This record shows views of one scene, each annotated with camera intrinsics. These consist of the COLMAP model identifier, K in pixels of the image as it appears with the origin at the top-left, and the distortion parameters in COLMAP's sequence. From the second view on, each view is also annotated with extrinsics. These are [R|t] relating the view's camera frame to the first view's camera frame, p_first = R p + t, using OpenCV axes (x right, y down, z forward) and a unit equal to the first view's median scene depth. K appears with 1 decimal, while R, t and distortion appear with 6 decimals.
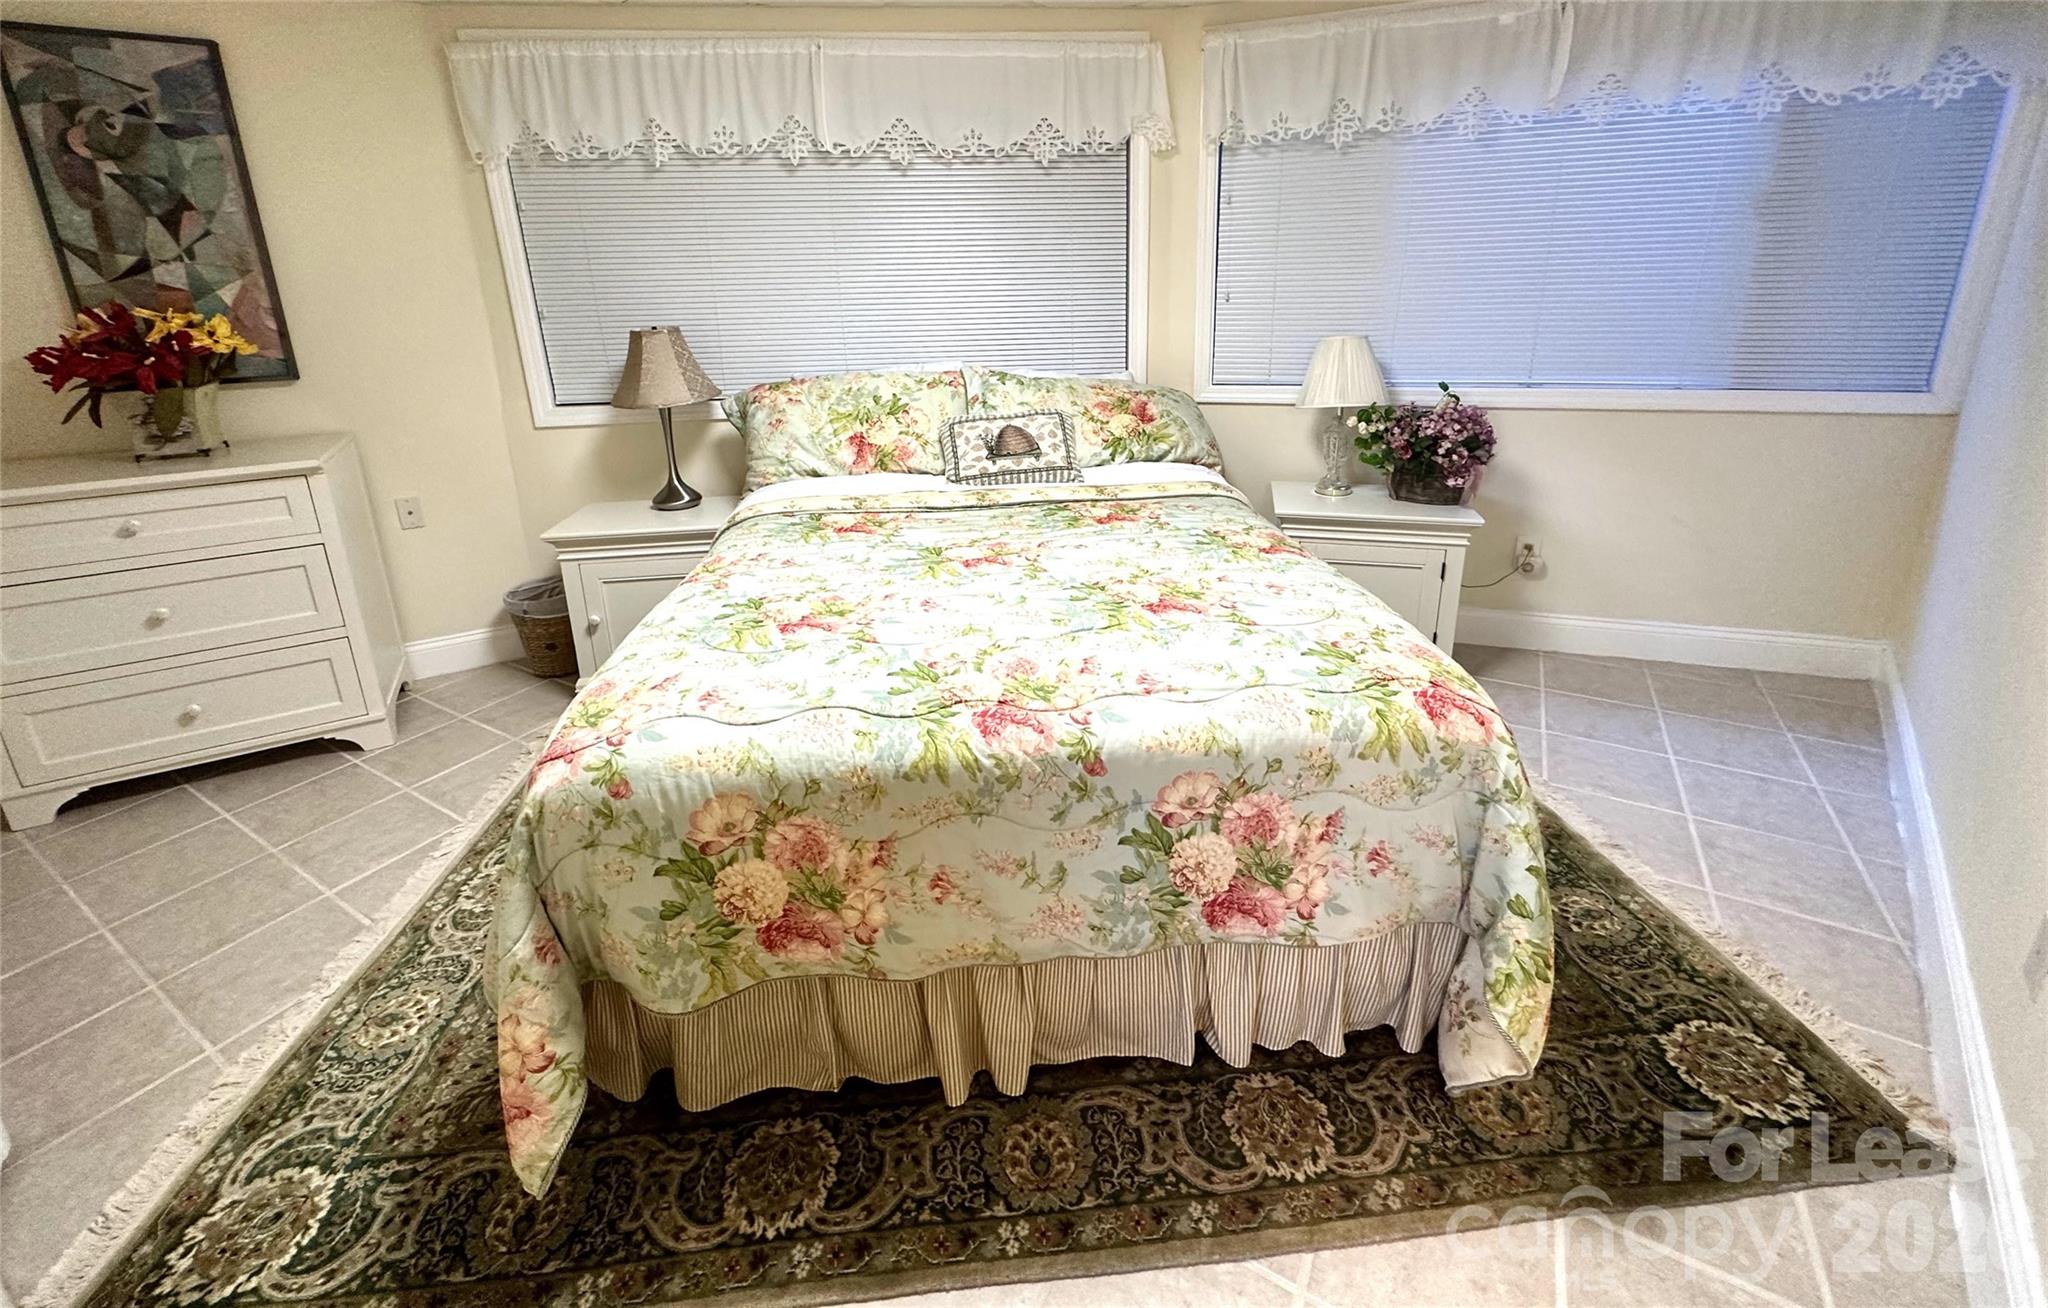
lens RADIAL K [[836.8, 0, 1015.0], [0, 836.8, 519.0], [0, 0, 1]] dist [-0.000557, -0.000019]
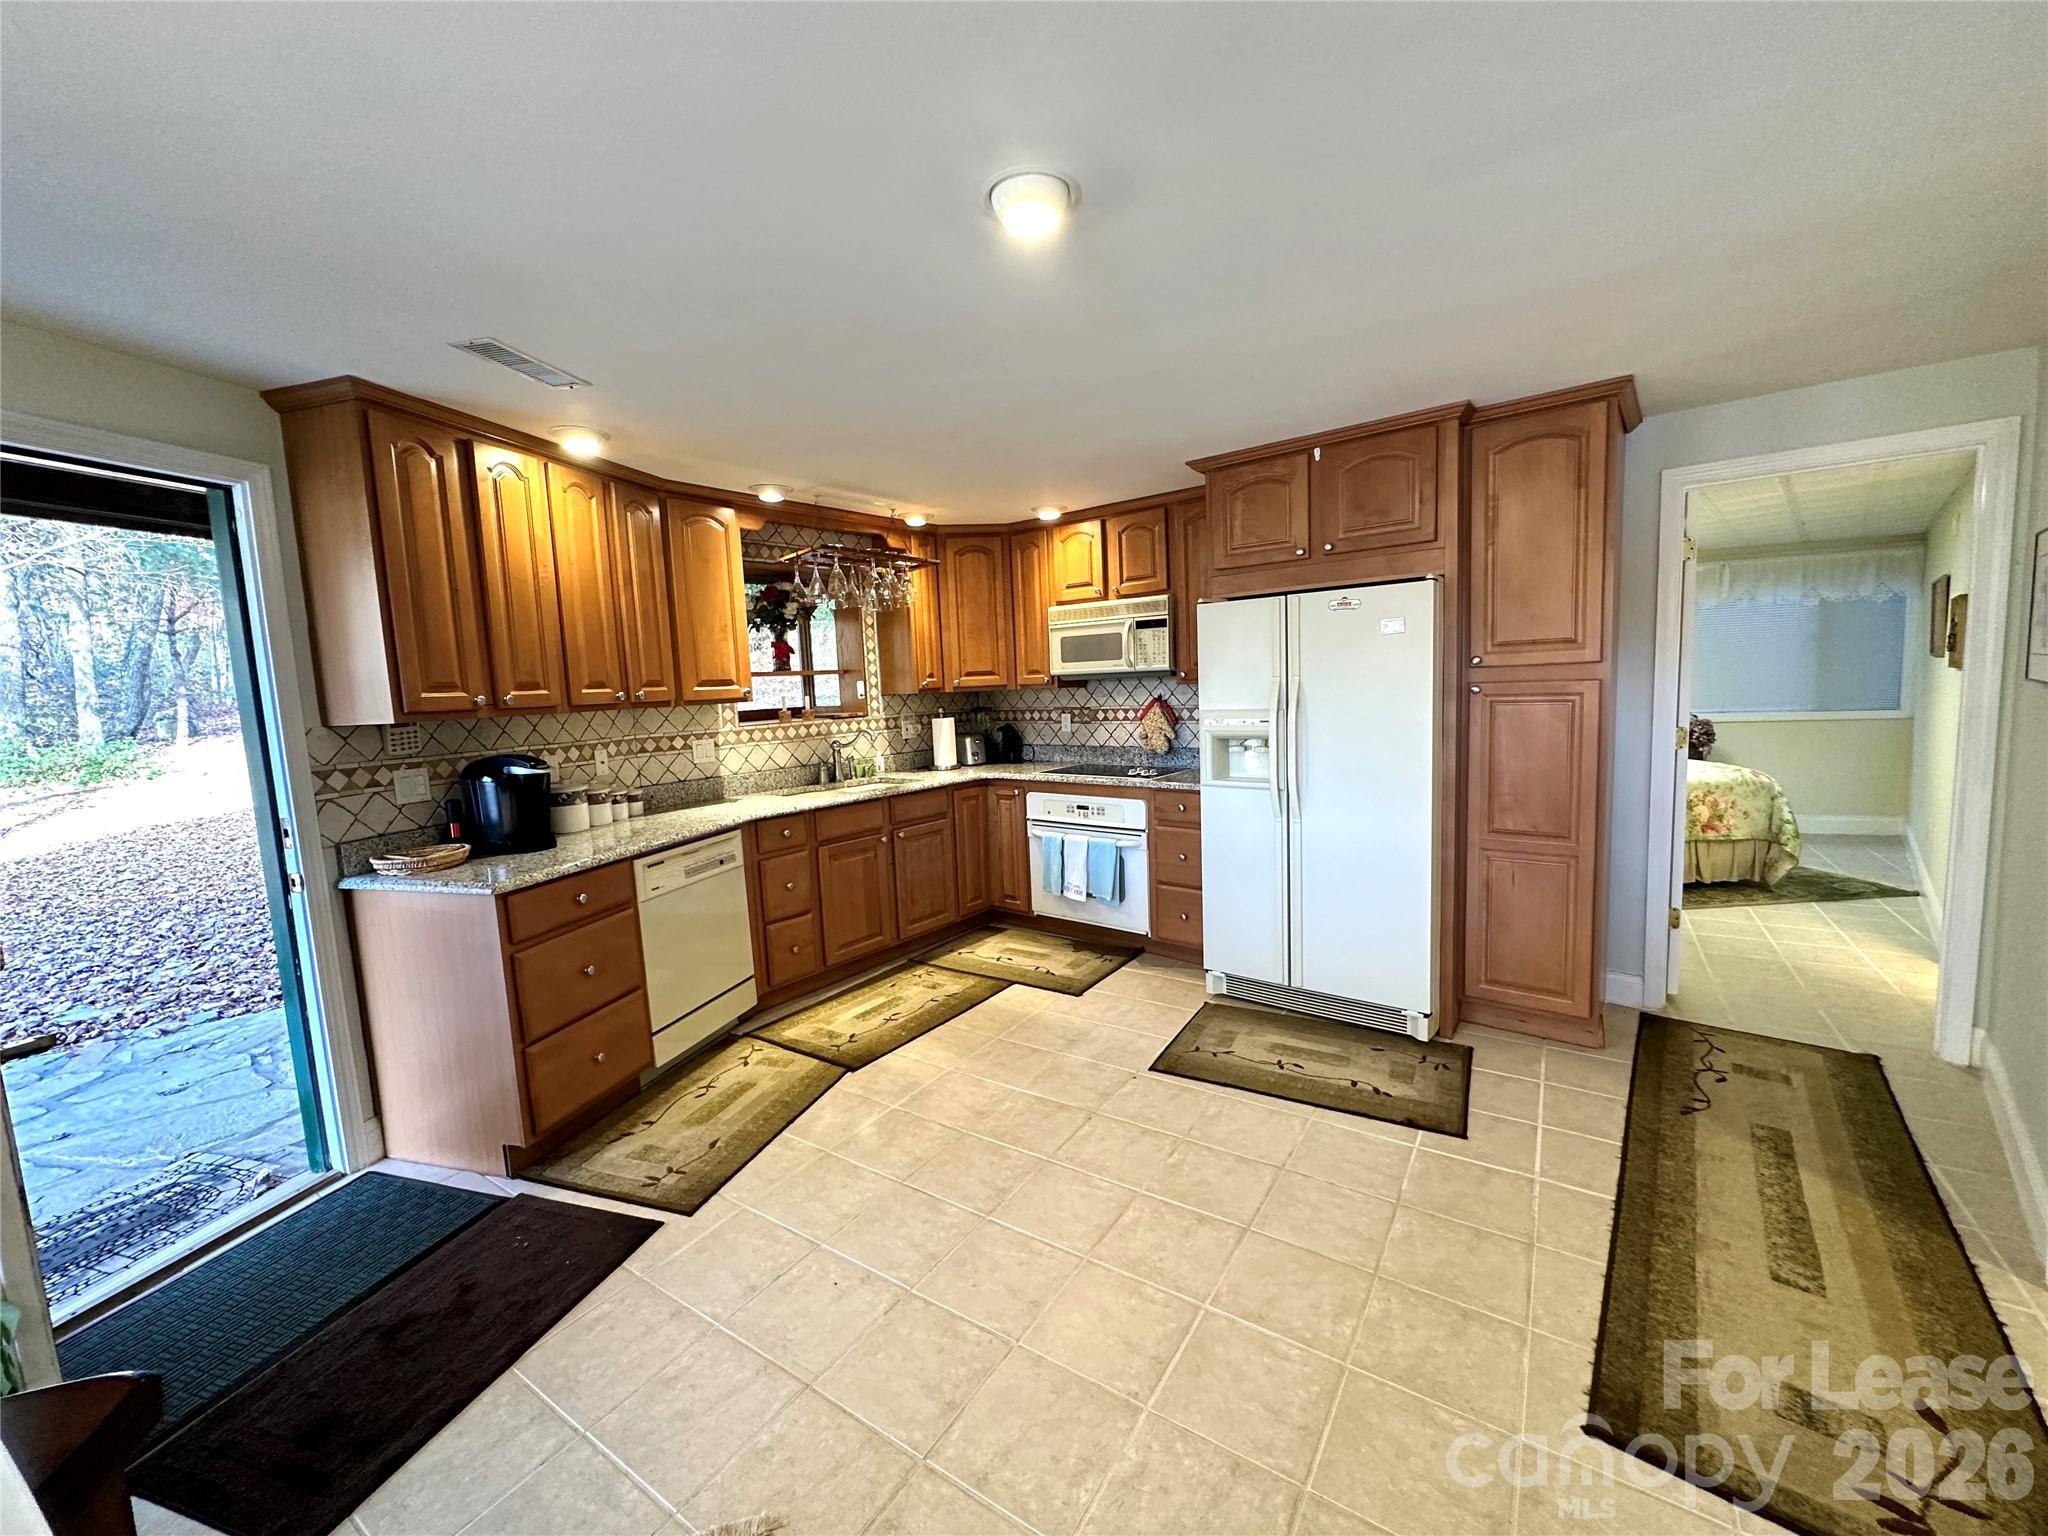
lens RADIAL K [[815.6, 0, 1024.0], [0, 815.6, 768.0], [0, 0, 1]] dist [-0.001133, -0.000143]
pose [[0.998515, -0.012600, -0.053007, -2.633344], [0.003221, 0.984843, -0.173416, 0.824689], [0.054388, 0.172988, 0.983421, -2.847530]]
